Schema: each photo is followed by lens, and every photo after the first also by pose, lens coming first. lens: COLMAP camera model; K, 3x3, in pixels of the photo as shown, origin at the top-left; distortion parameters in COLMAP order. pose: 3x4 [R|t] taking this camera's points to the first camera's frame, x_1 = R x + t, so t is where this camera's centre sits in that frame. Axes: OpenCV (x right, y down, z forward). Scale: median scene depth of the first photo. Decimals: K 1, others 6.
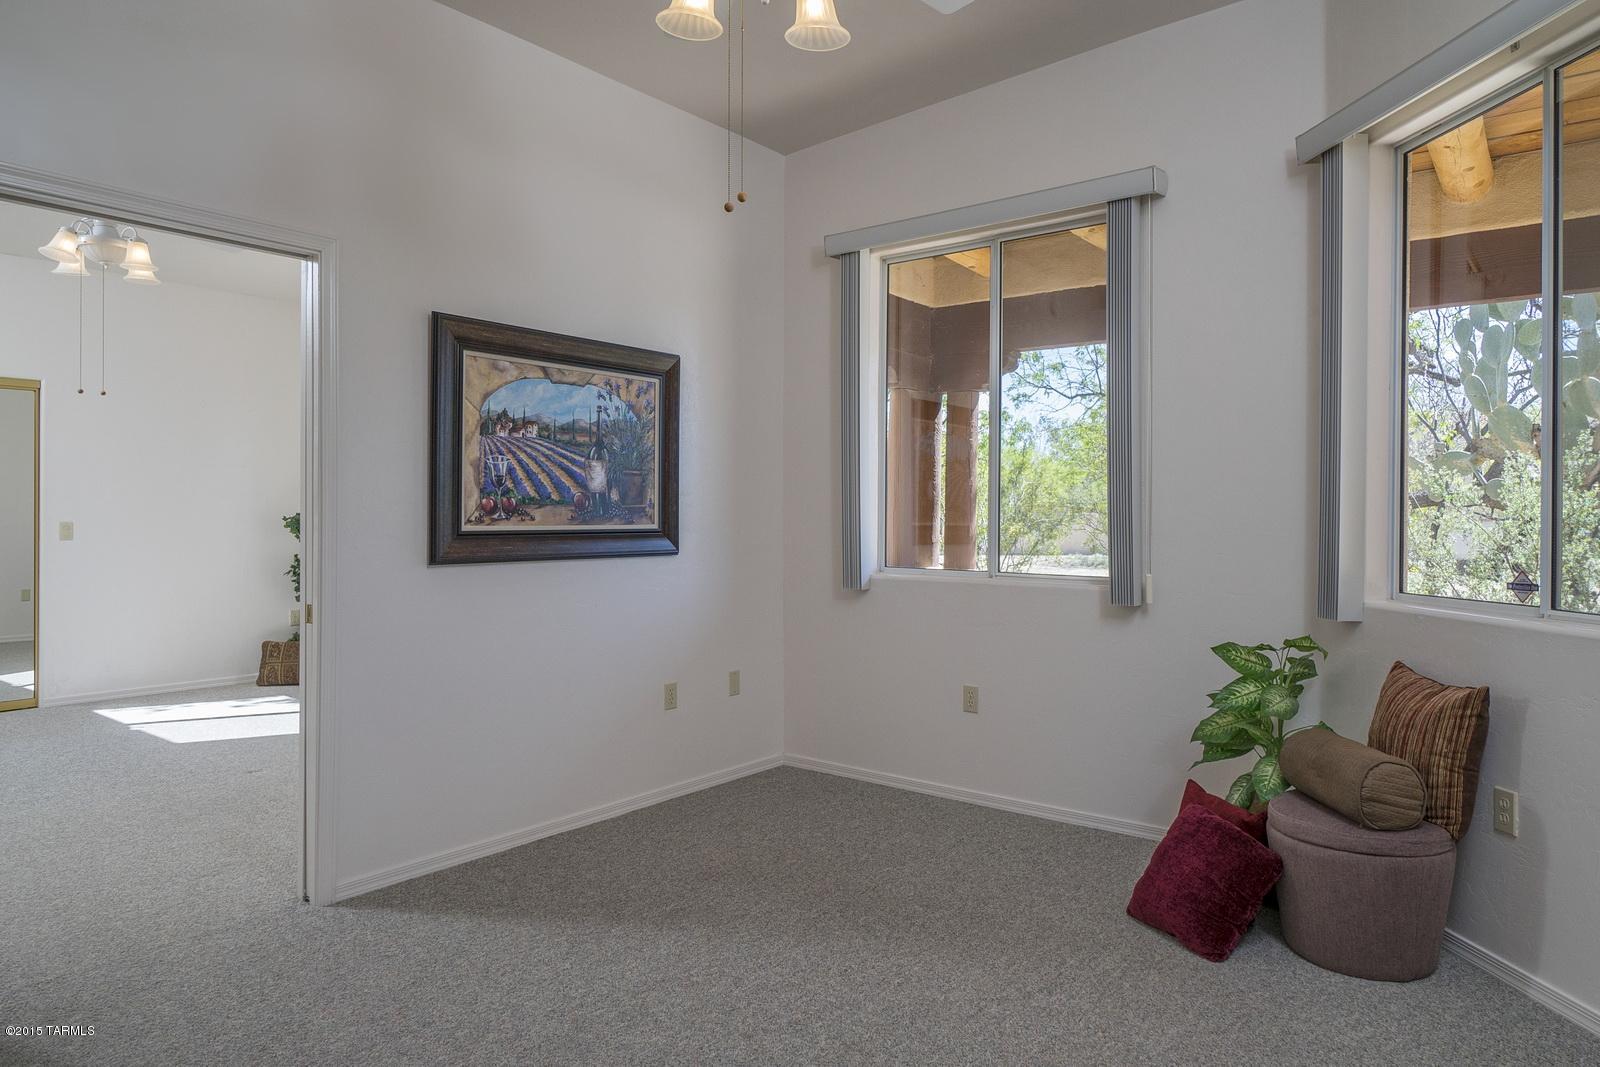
lens RADIAL K [[994.7, 0, 800.0], [0, 994.7, 533.5], [0, 0, 1]] dist [0.052478, 0.000596]
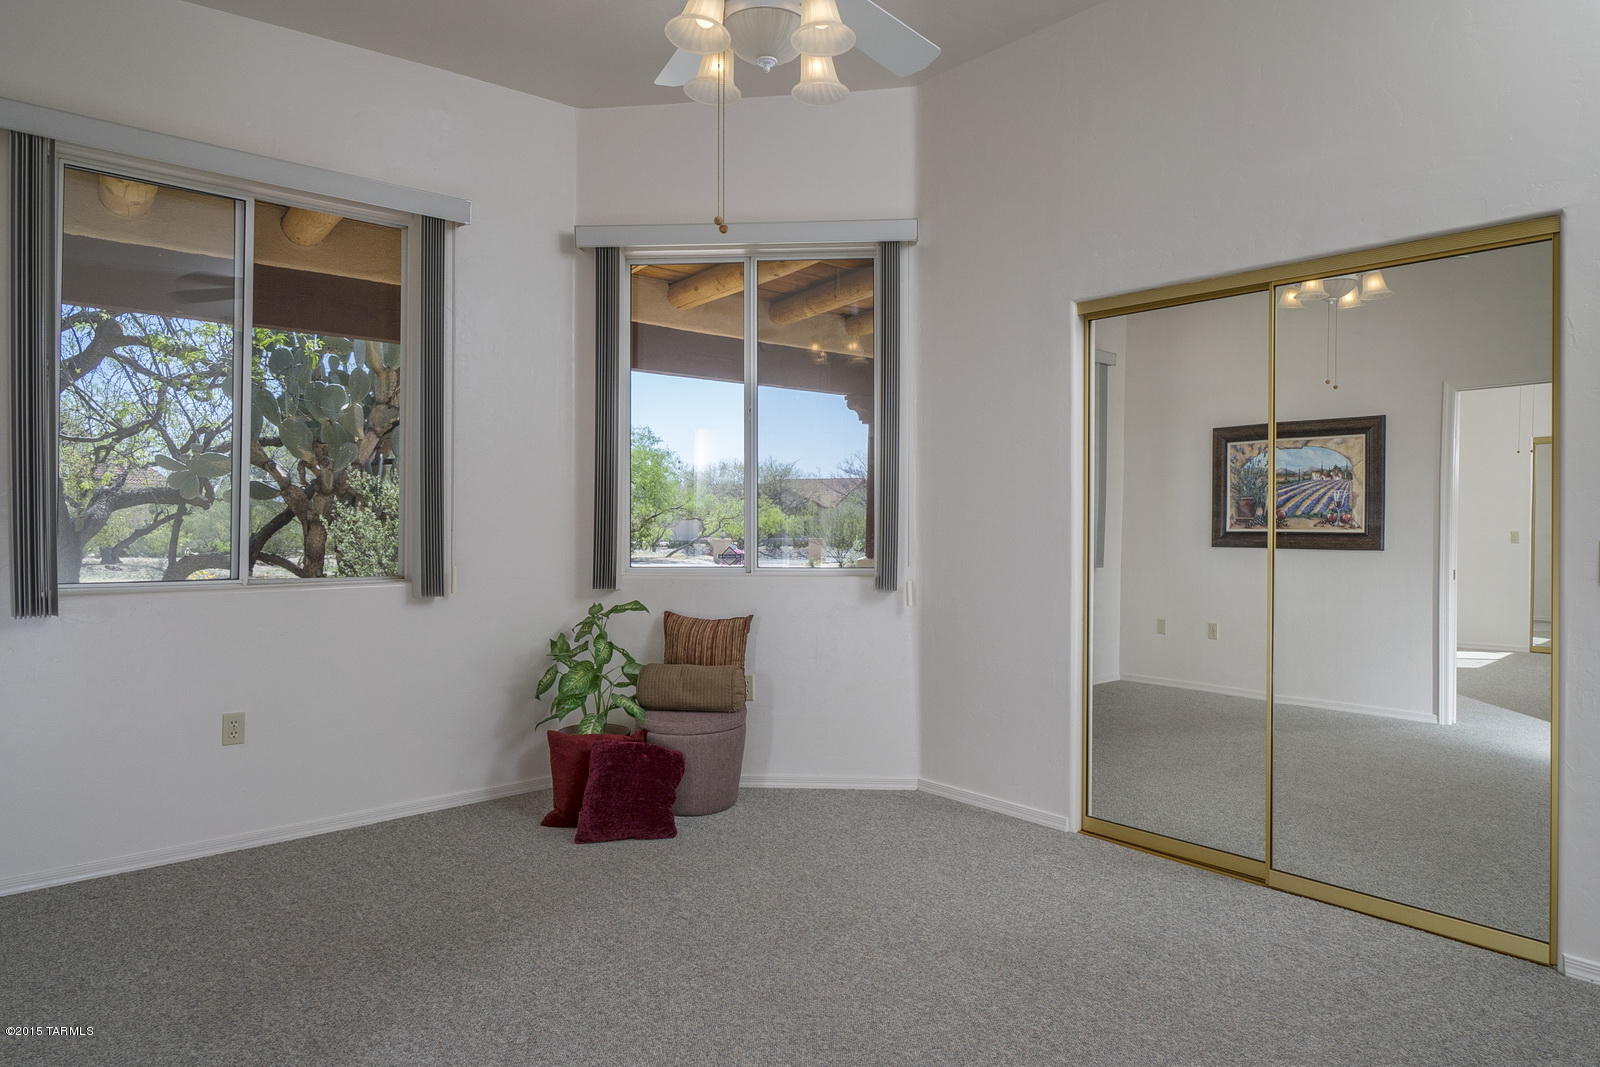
lens RADIAL K [[994.7, 0, 800.0], [0, 994.7, 533.5], [0, 0, 1]] dist [0.052478, 0.000596]
pose [[0.161716, -0.007345, 0.986810, -0.923401], [0.000507, 0.999973, 0.007359, -0.005009], [-0.986837, -0.000689, 0.161715, 0.612834]]
